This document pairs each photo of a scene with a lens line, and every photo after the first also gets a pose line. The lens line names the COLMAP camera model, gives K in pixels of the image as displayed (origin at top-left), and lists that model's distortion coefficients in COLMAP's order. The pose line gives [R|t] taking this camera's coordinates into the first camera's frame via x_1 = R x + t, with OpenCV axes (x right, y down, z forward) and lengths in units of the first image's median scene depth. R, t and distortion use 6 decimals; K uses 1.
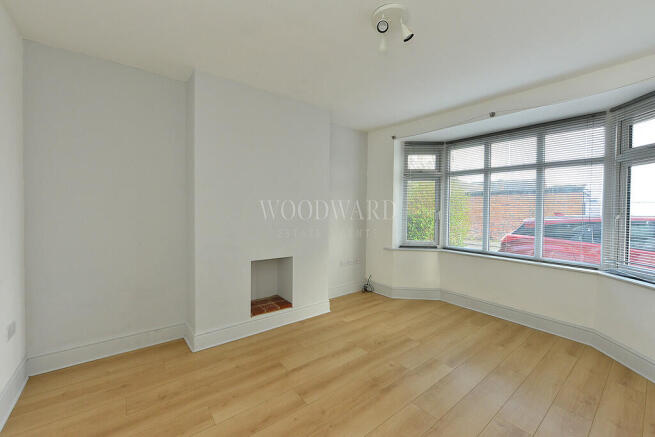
lens RADIAL K [[266.5, 0, 329.4], [0, 266.5, 206.7], [0, 0, 1]] dist [0.001396, 0.000164]
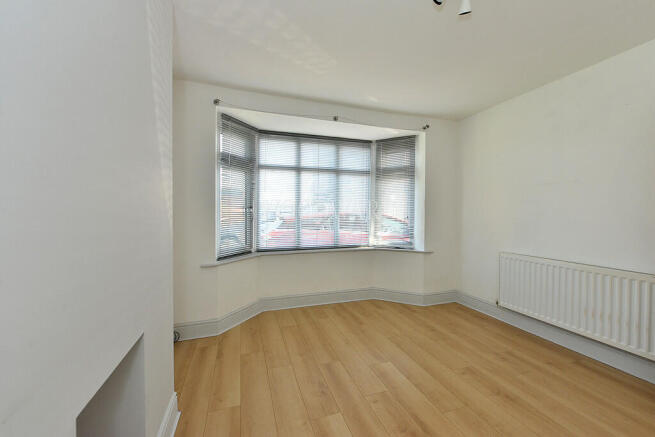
lens RADIAL K [[269.2, 0, 328.4], [0, 269.2, 211.6], [0, 0, 1]] dist [-0.000134, 0.000329]
pose [[0.326421, -0.027123, 0.944835, -0.390364], [-0.008528, 0.999463, 0.031638, -0.004416], [-0.945186, -0.018385, 0.326014, 0.603186]]
